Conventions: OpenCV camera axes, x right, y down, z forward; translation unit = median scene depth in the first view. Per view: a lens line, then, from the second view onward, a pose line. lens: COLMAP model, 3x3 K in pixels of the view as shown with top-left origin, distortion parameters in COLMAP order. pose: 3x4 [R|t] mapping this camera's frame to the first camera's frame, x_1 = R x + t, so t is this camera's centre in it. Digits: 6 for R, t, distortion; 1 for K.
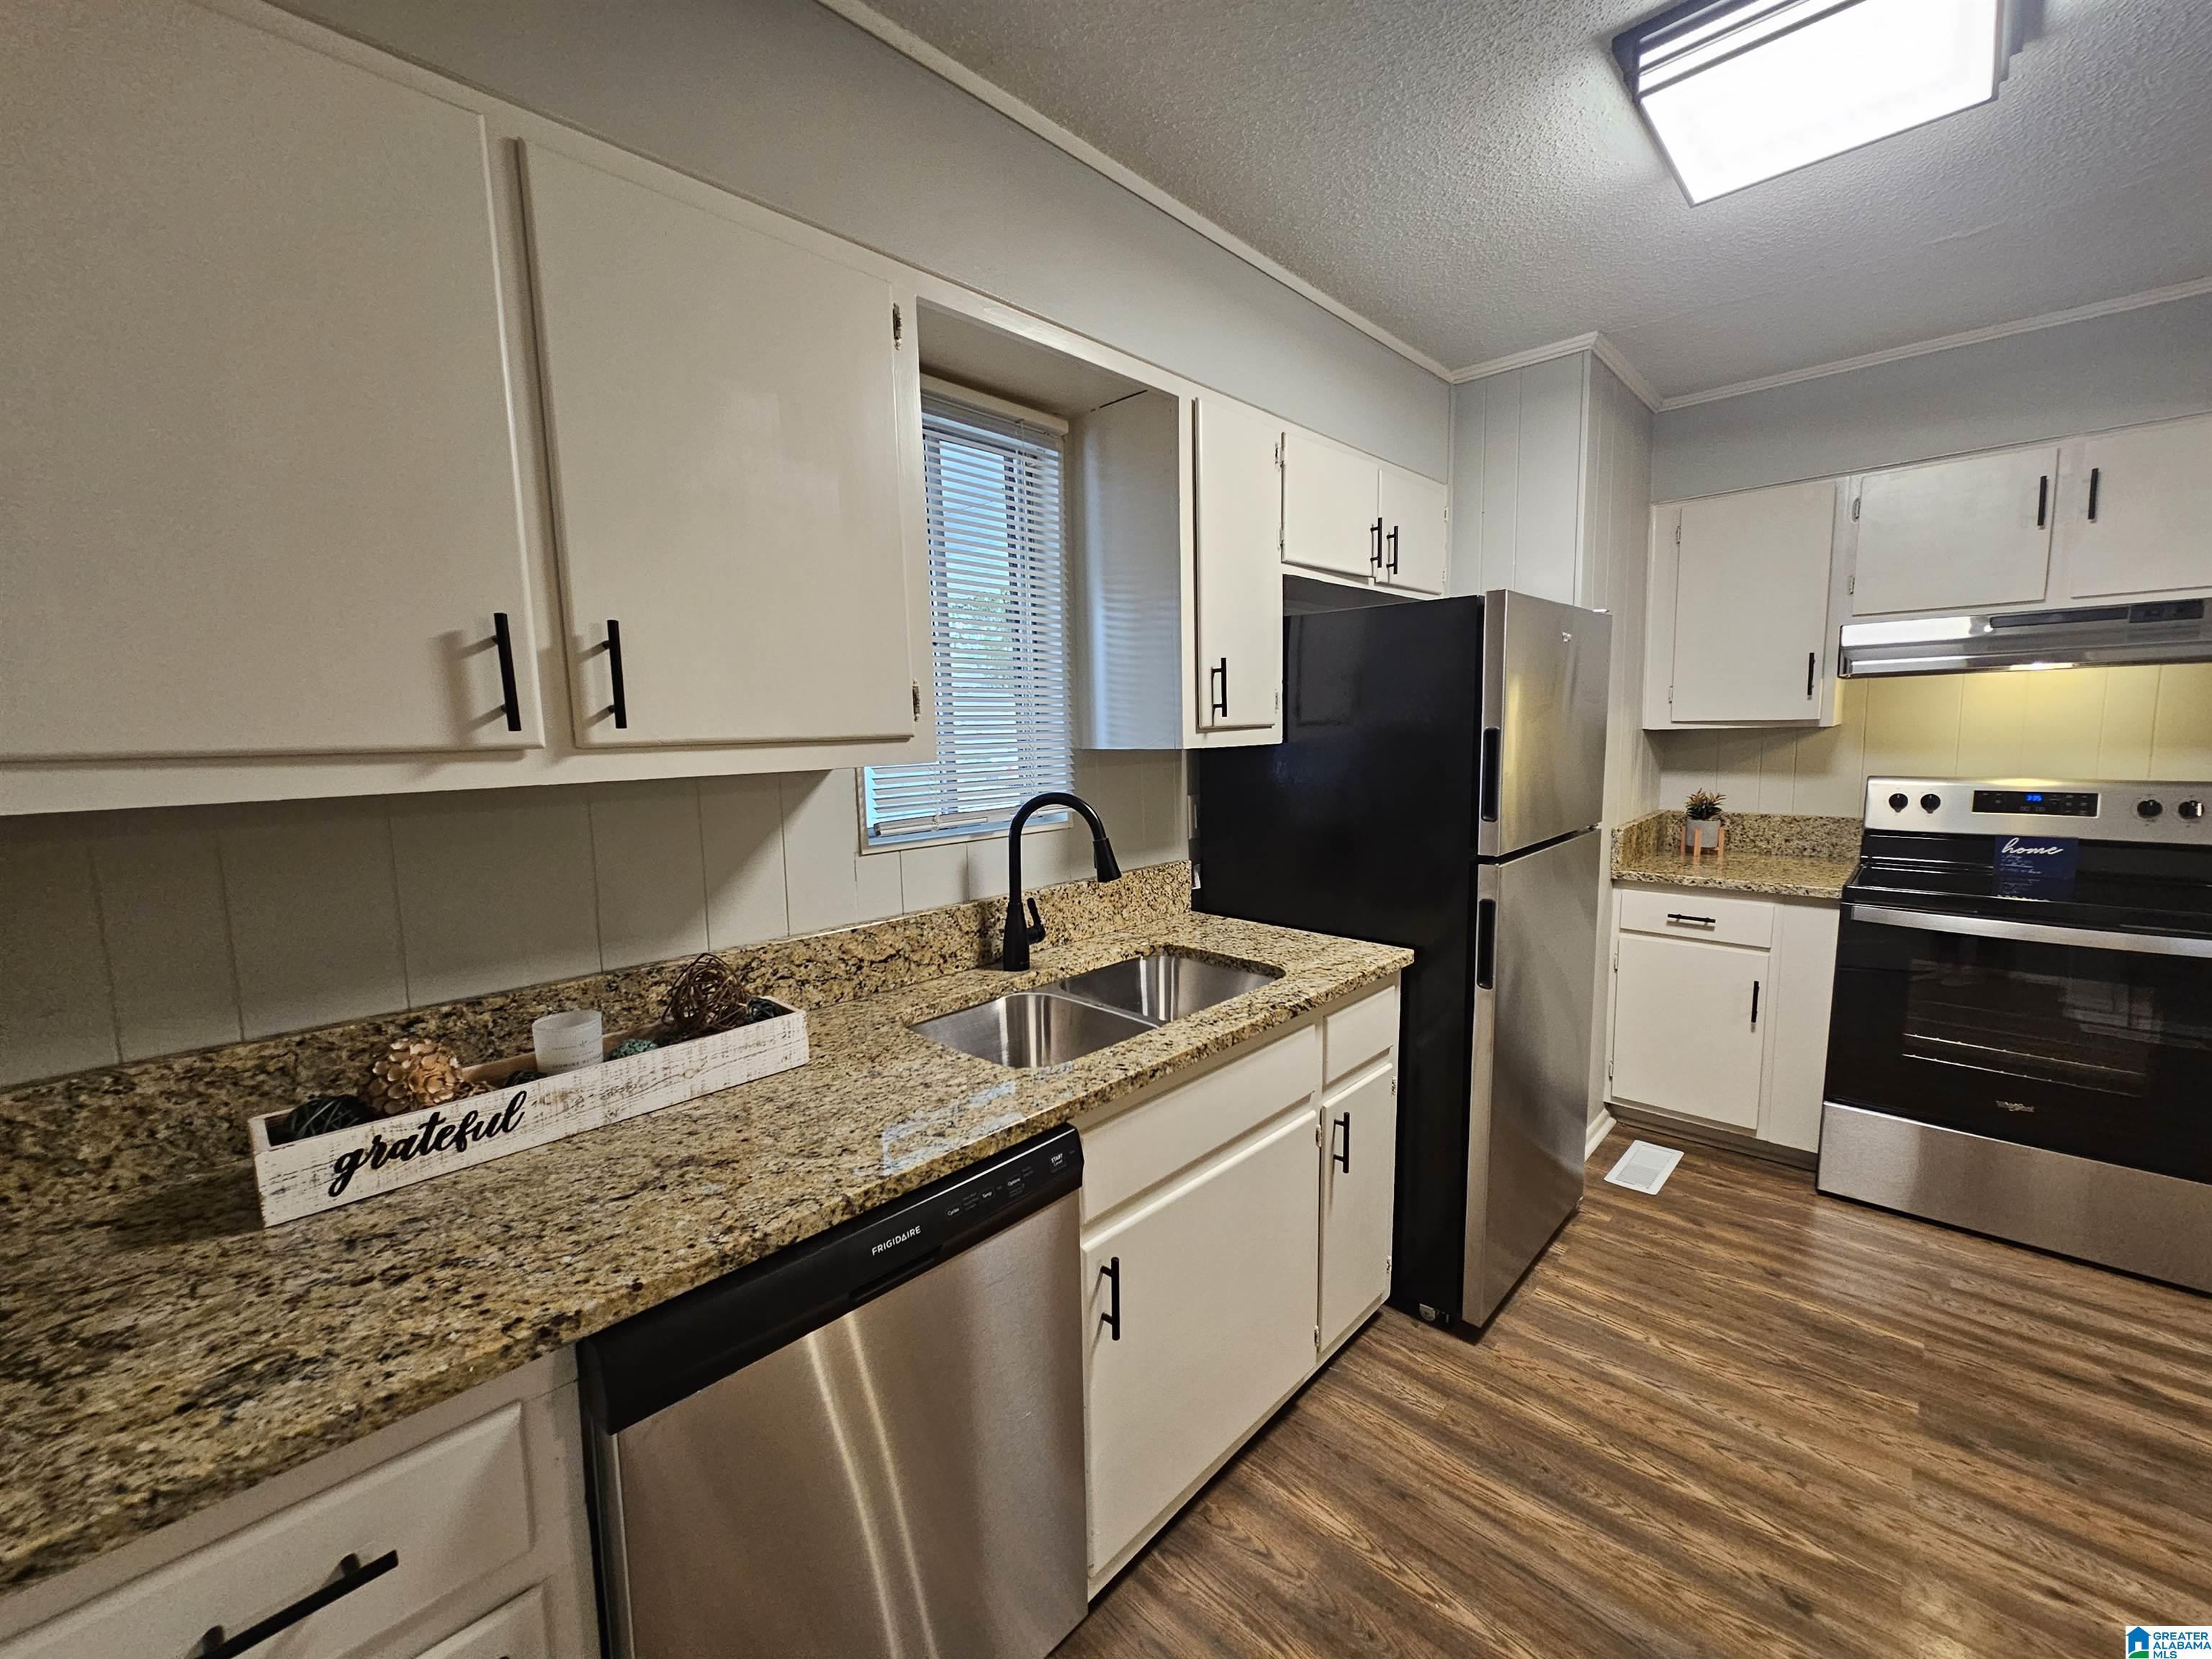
lens RADIAL K [[905.2, 0, 1110.5], [0, 905.2, 835.3], [0, 0, 1]] dist [-0.001226, 0.000224]
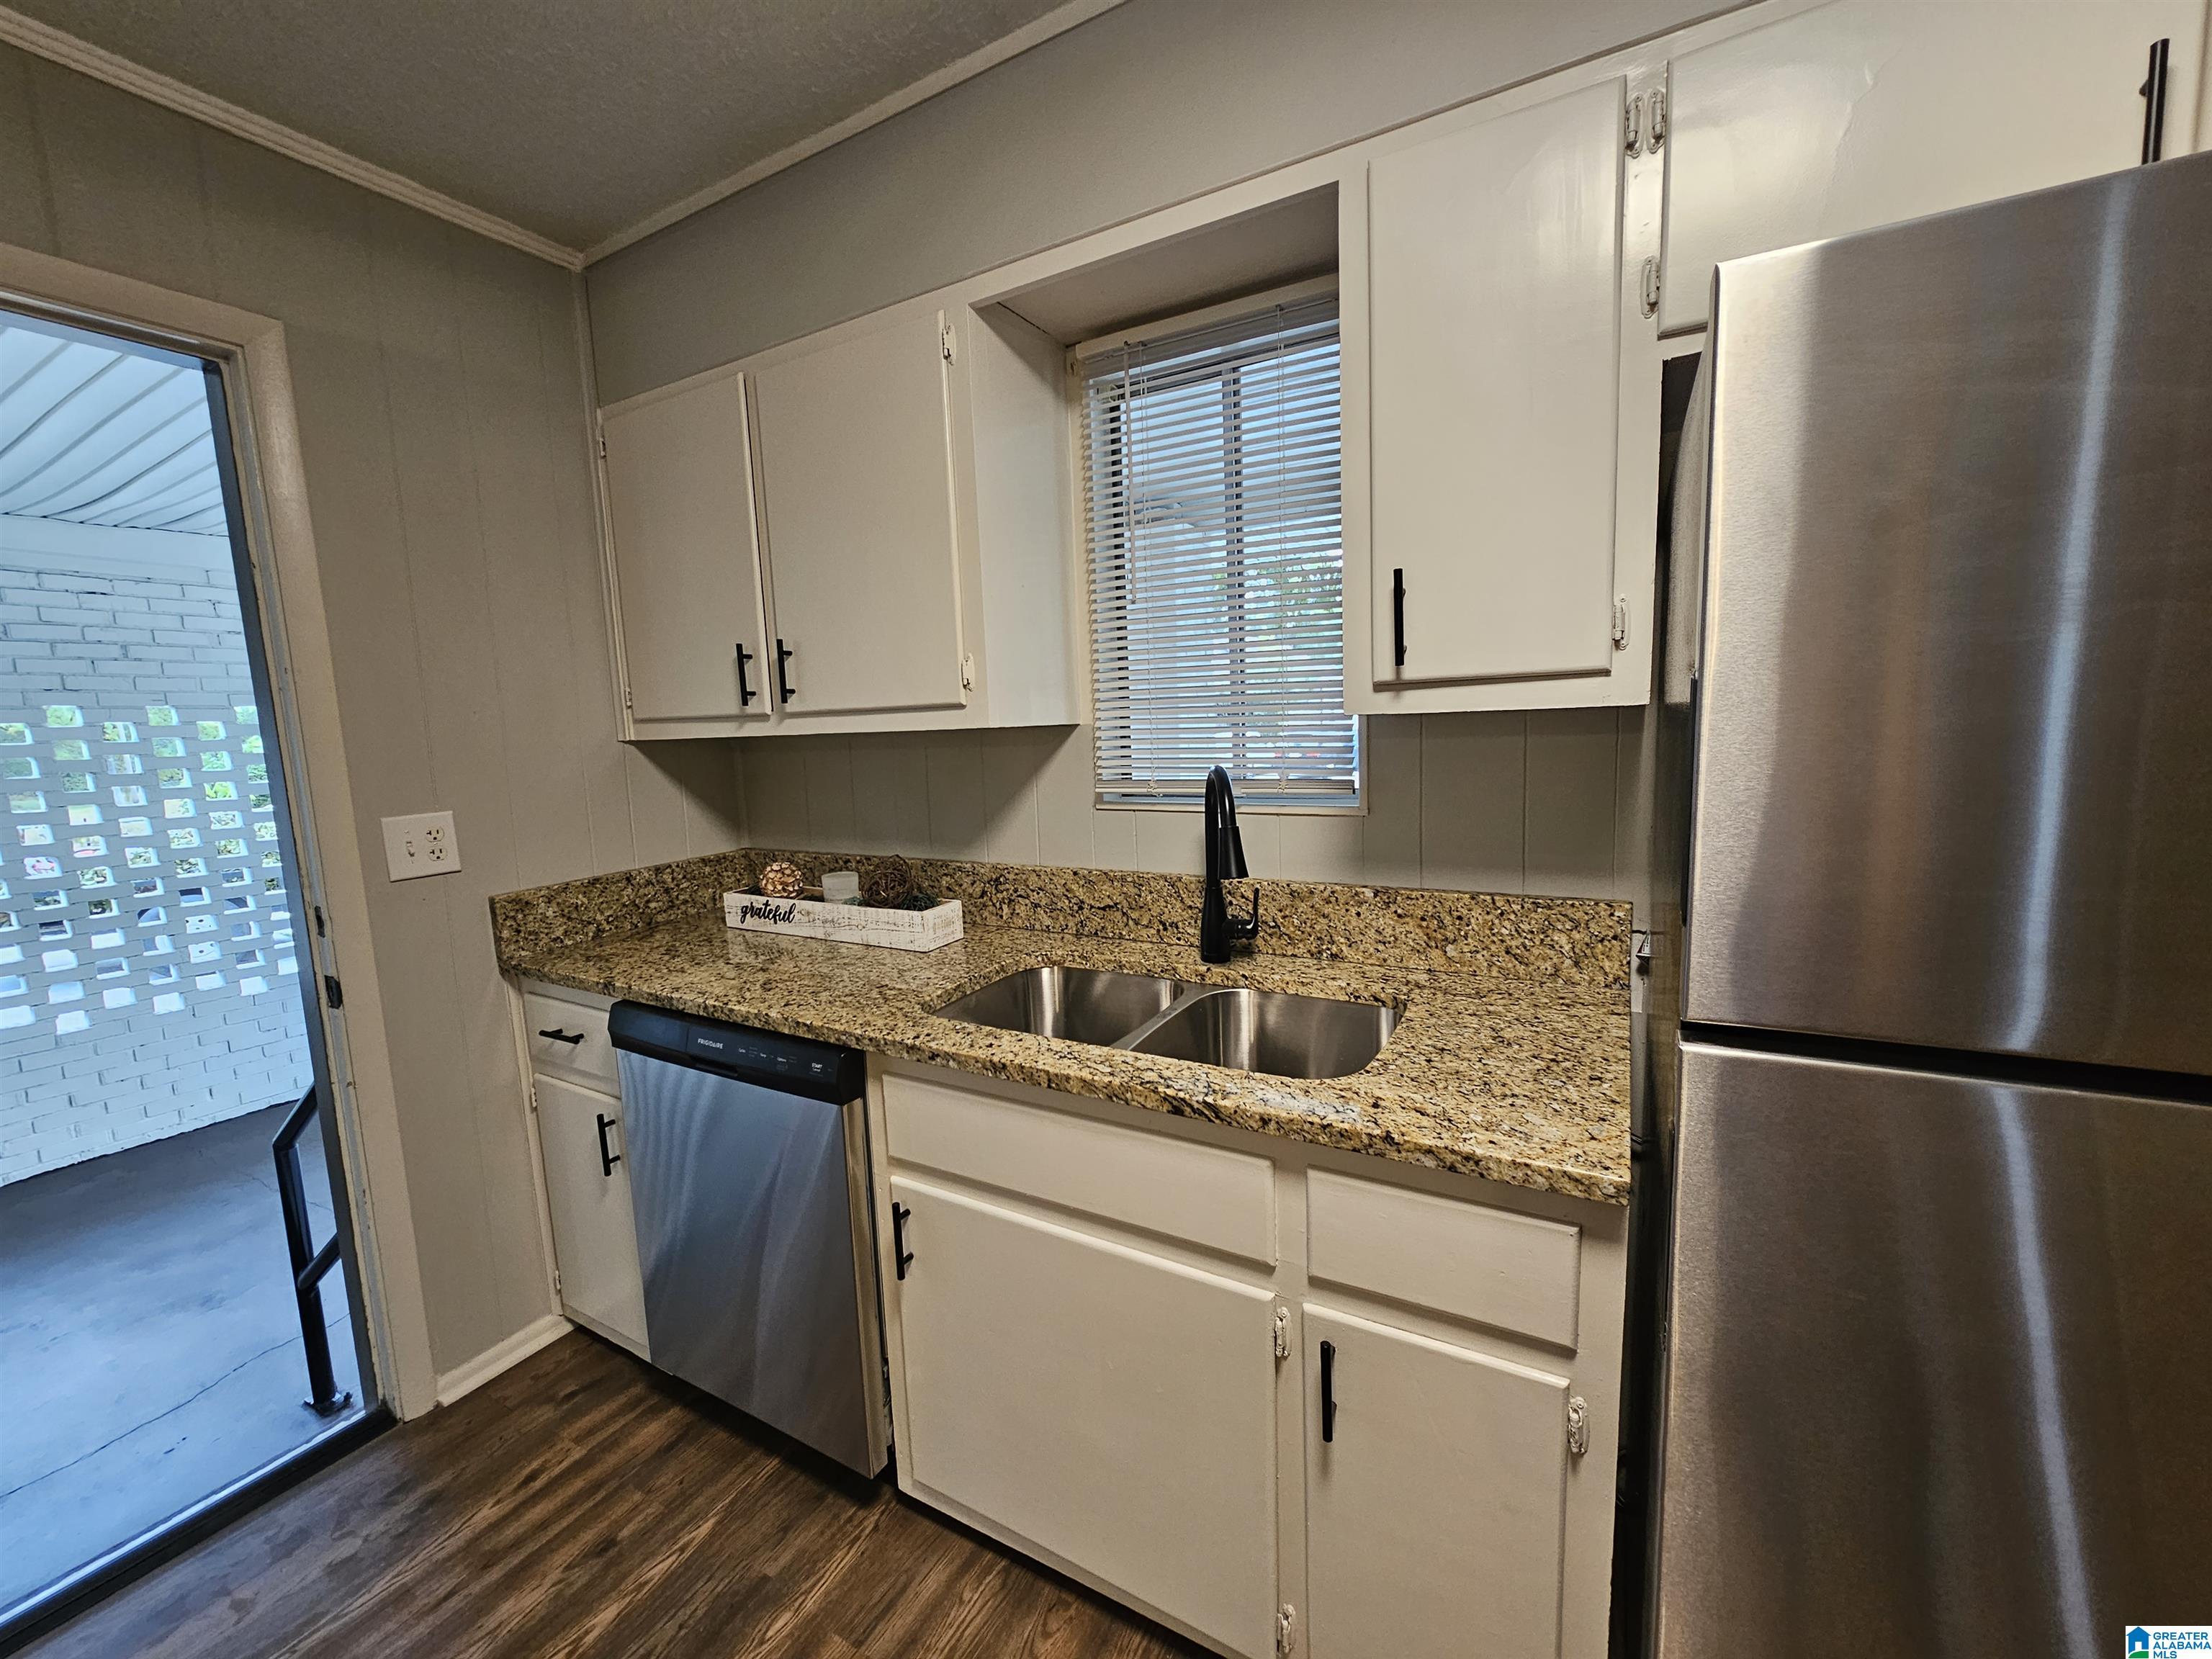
lens RADIAL K [[905.2, 0, 1107.9], [0, 905.2, 836.3], [0, 0, 1]] dist [-0.001226, 0.000224]
pose [[0.234155, 0.143605, -0.961535, 0.912679], [-0.082826, 0.988381, 0.127444, -0.100121], [0.968665, 0.049798, 0.243329, 0.861697]]
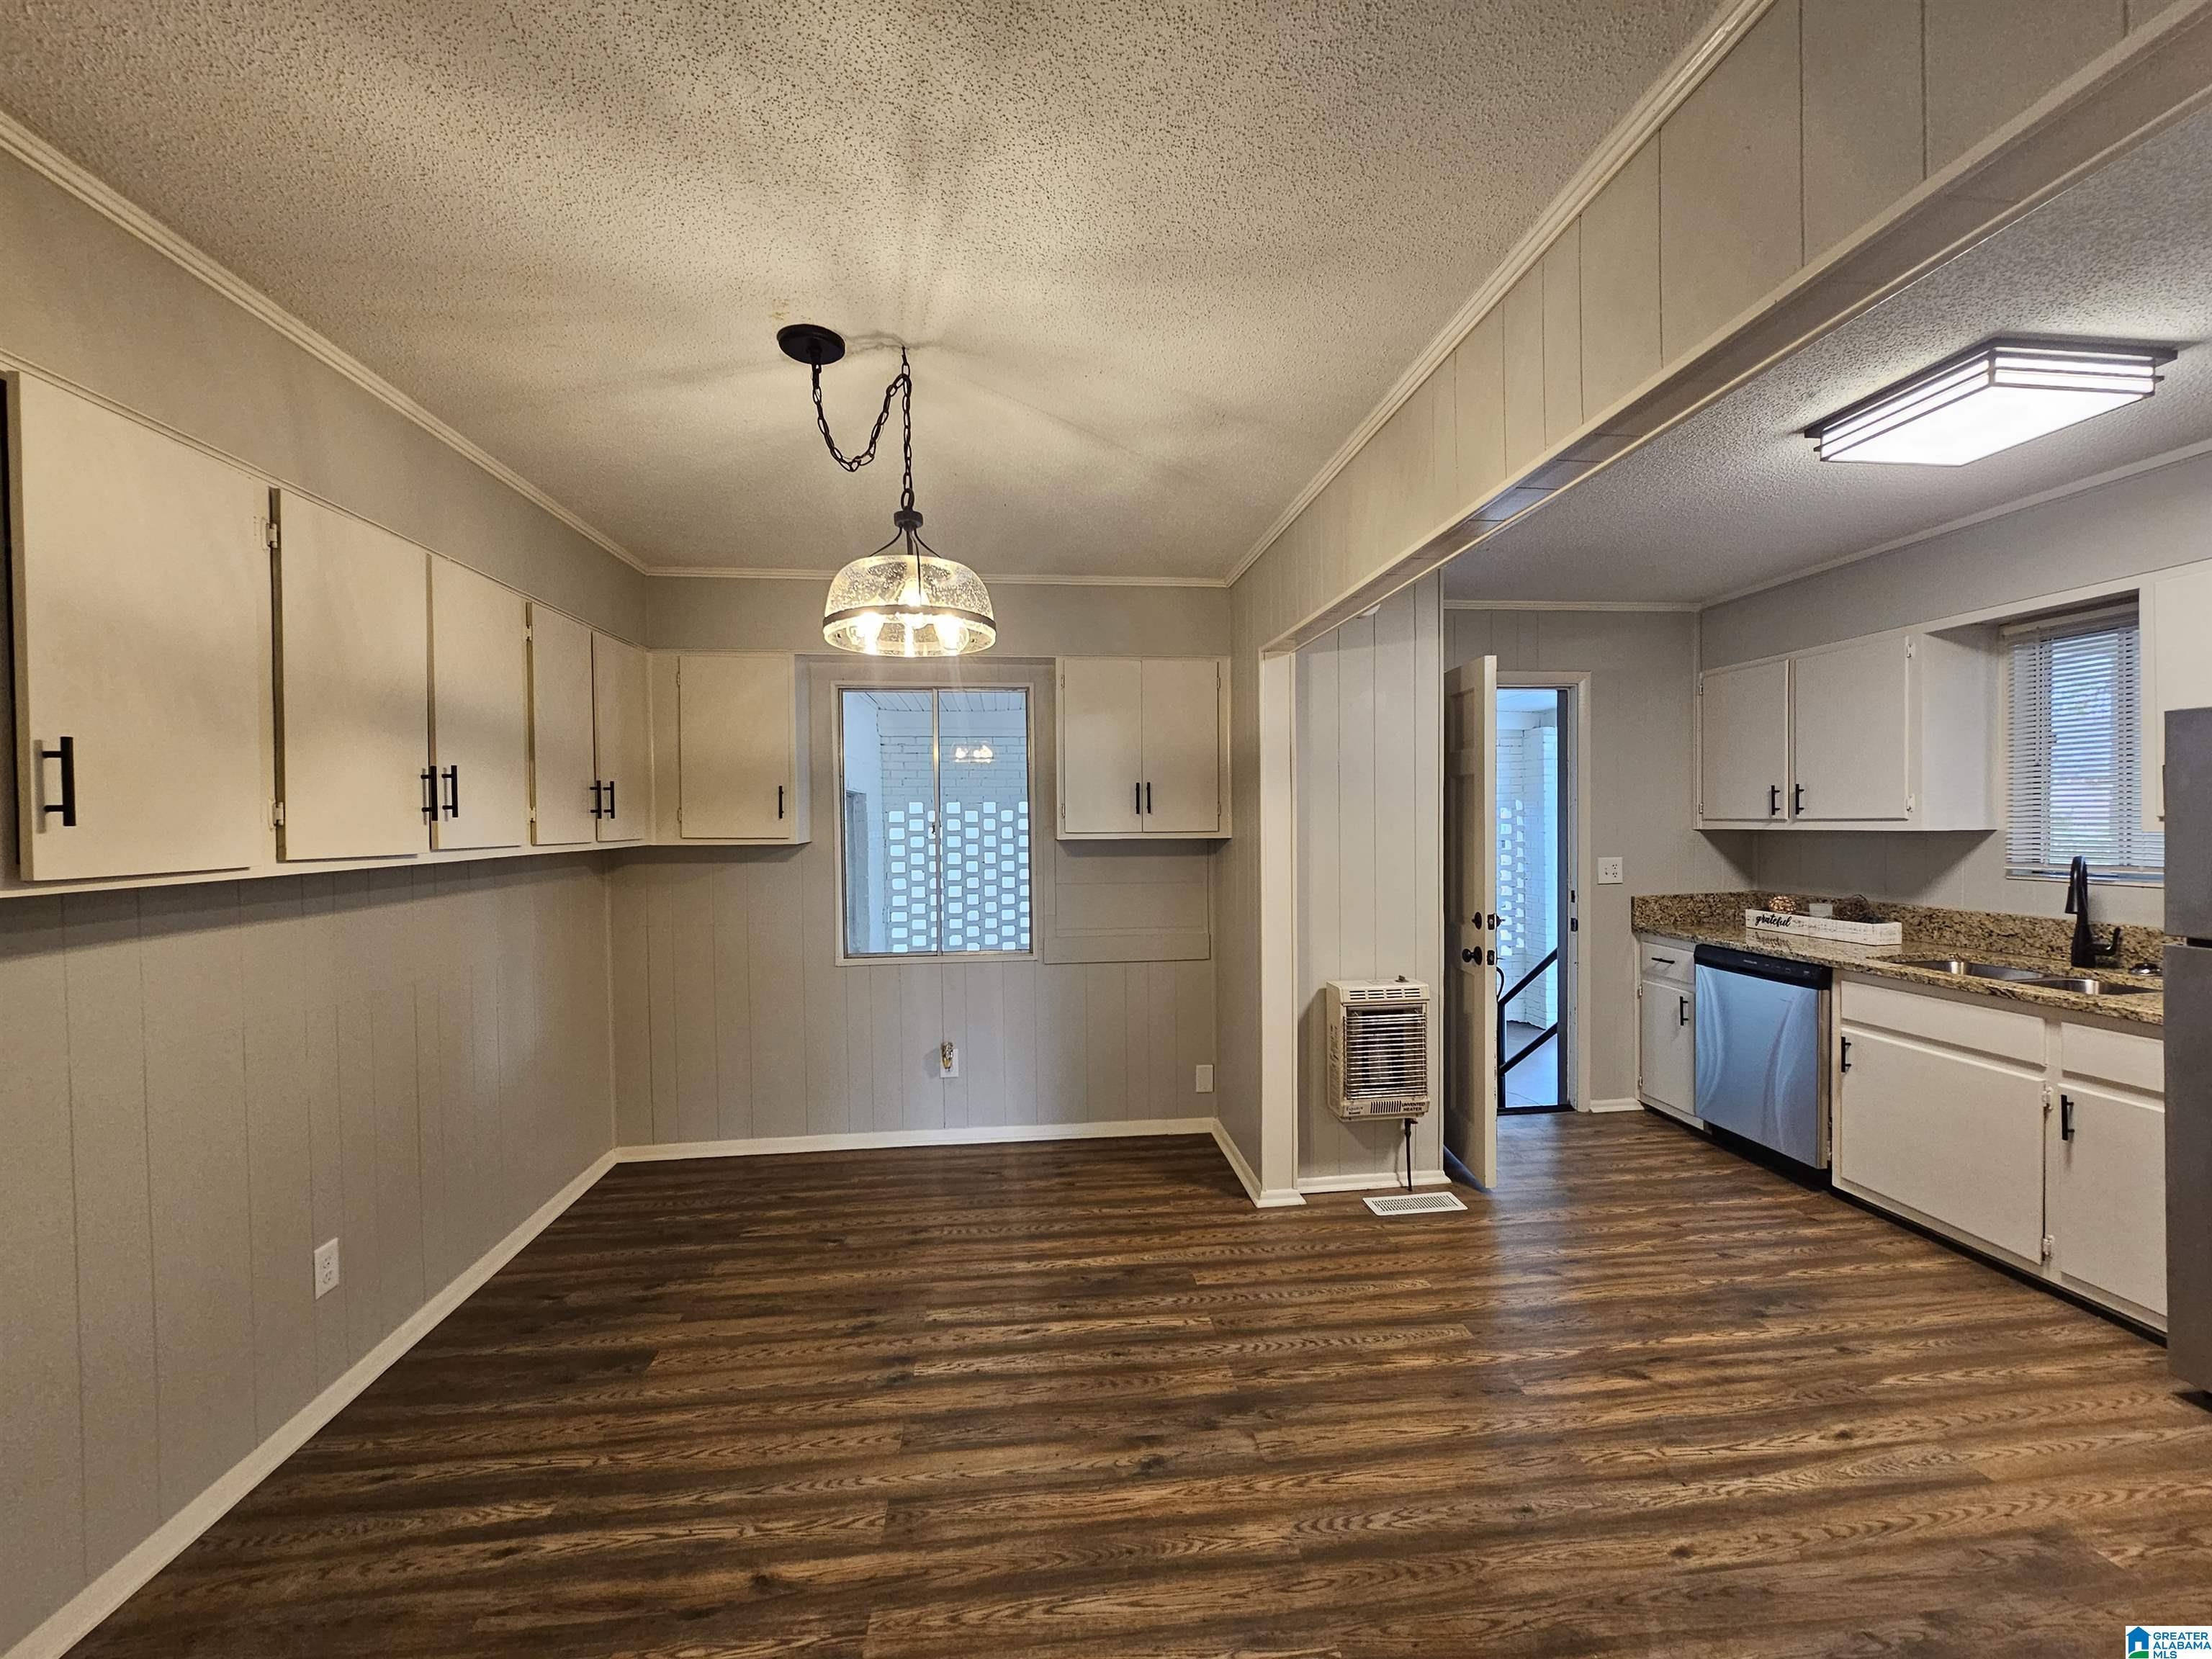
lens RADIAL K [[905.2, 0, 1110.5], [0, 905.2, 840.1], [0, 0, 1]] dist [-0.001226, 0.000224]
pose [[-0.645696, 0.050112, -0.761948, 2.761010], [-0.058771, 0.991623, 0.115022, -0.192821], [0.761329, 0.119050, -0.637342, 0.884425]]
